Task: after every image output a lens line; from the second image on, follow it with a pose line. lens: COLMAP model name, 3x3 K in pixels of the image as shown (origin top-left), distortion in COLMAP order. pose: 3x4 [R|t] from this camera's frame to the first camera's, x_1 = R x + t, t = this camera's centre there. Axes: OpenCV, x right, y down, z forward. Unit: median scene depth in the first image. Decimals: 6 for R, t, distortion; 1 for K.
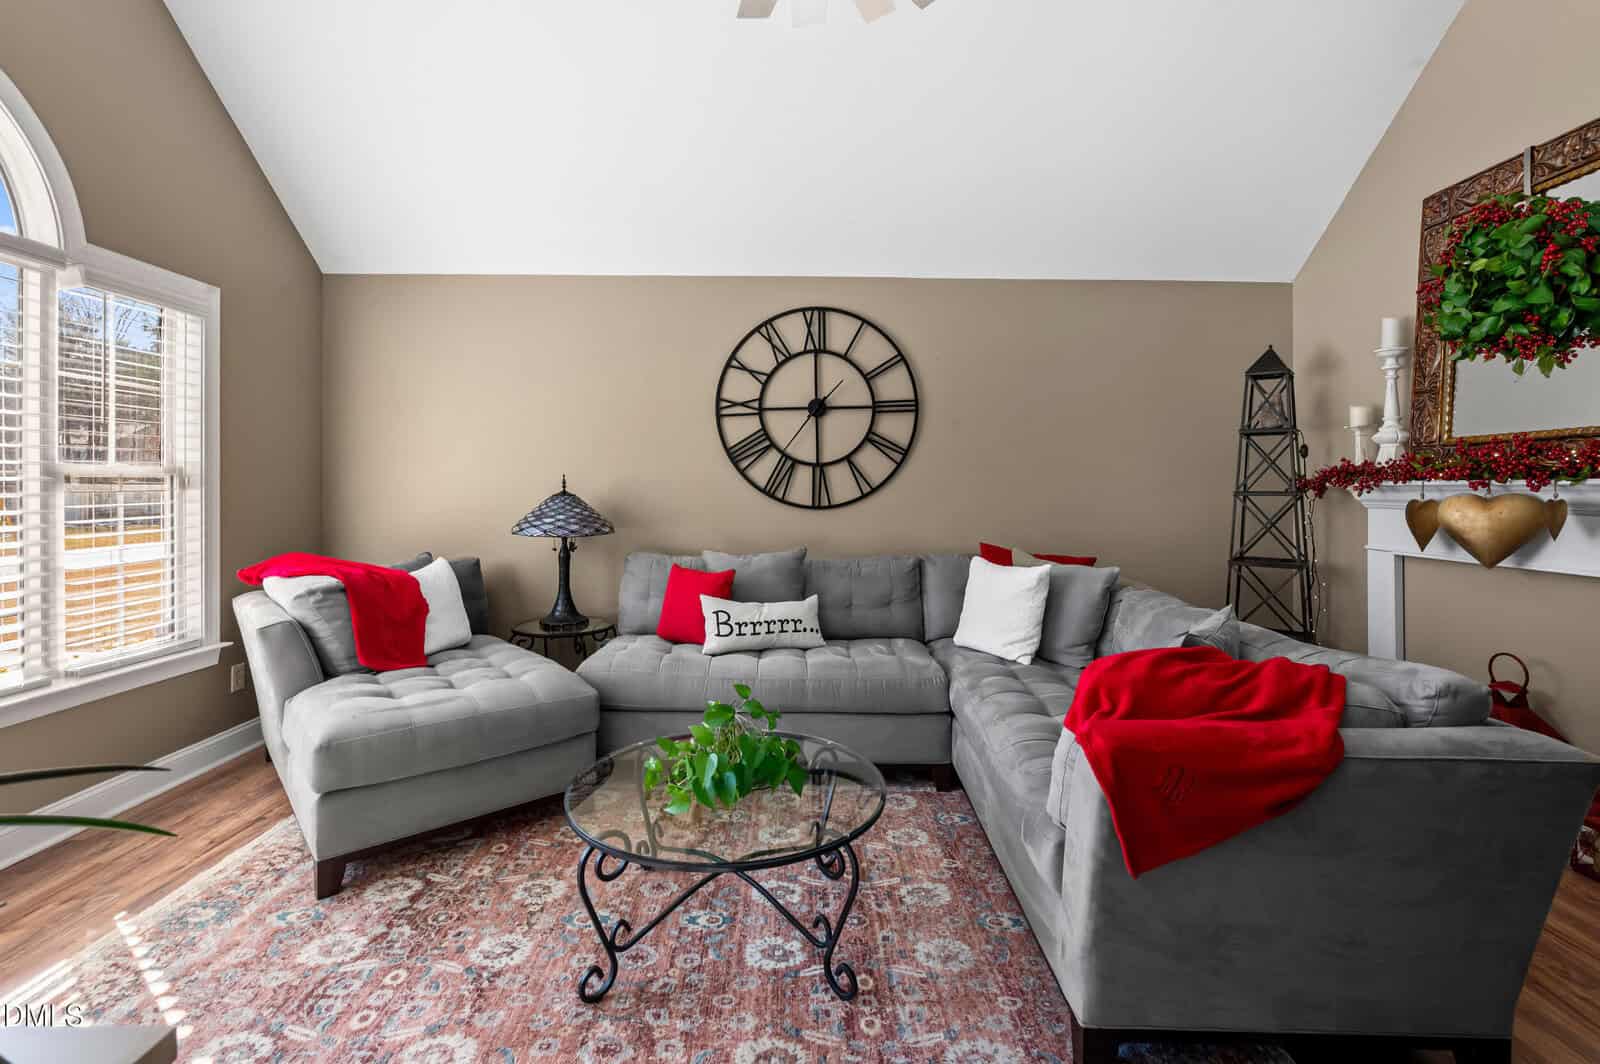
lens RADIAL K [[751.1, 0, 780.1], [0, 751.1, 480.4], [0, 0, 1]] dist [-0.004428, 0.000048]
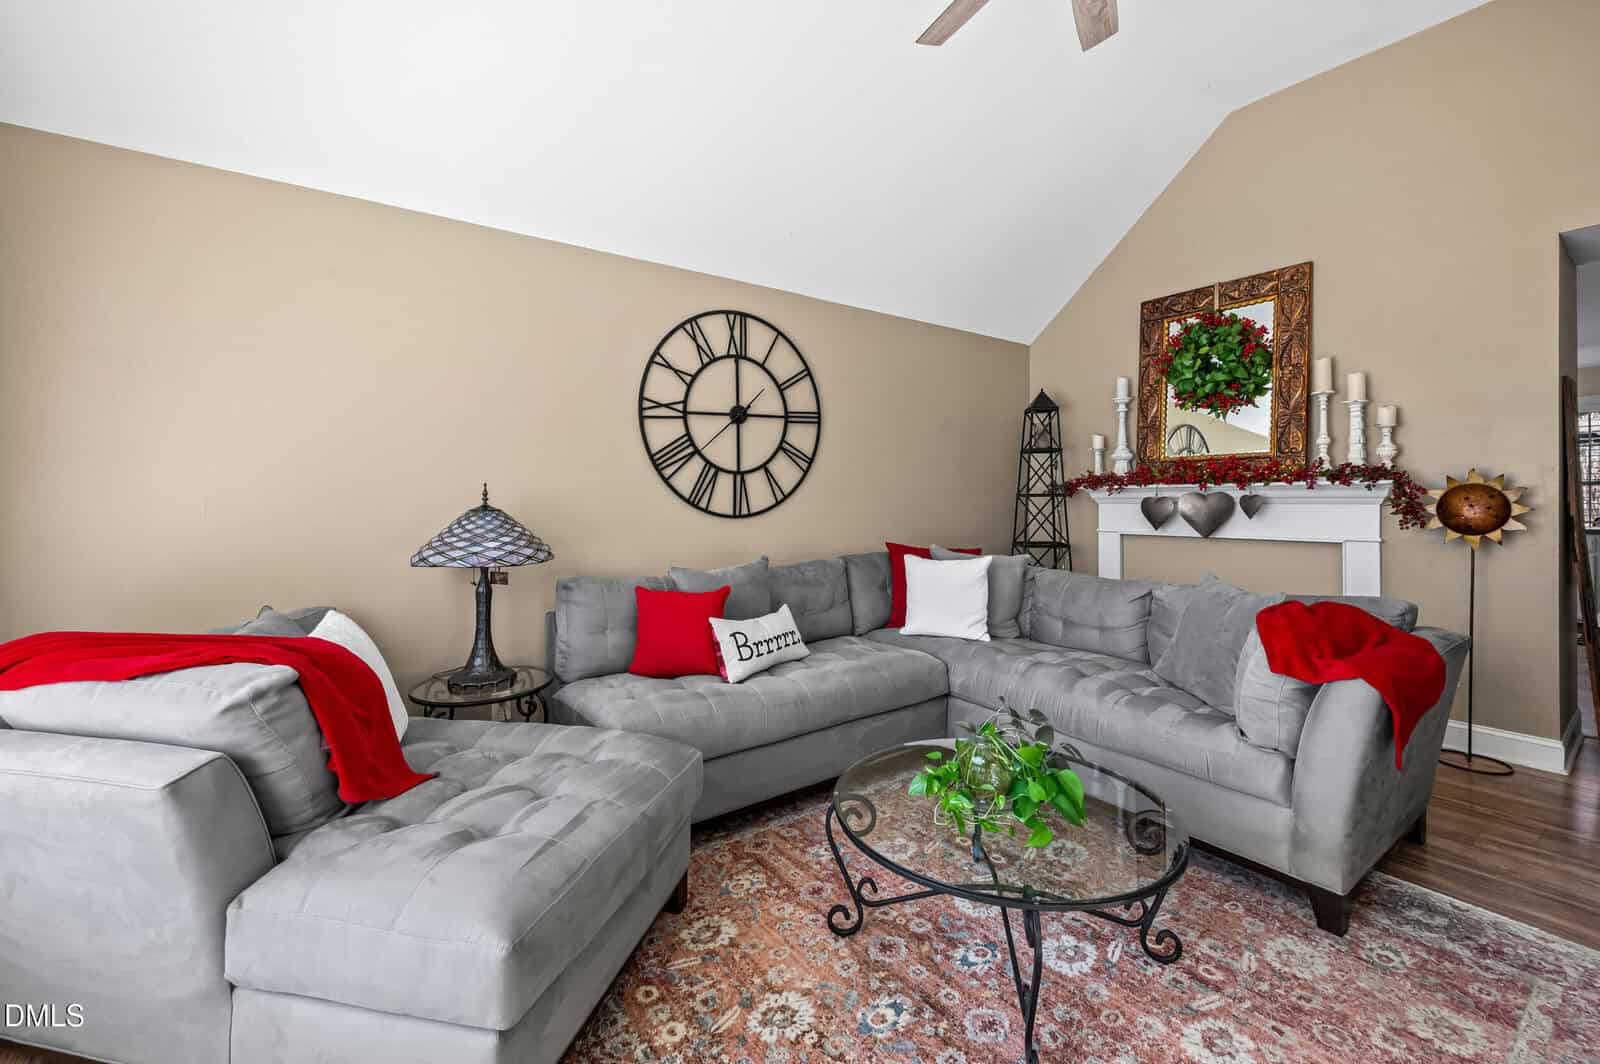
lens RADIAL K [[676.7, 0, 812.6], [0, 676.7, 489.5], [0, 0, 1]] dist [-0.002014, -0.000259]
pose [[0.790843, -0.008244, 0.611964, -0.438593], [0.009614, 0.999953, 0.001047, 0.001027], [-0.611944, 0.005055, 0.790885, 0.258970]]
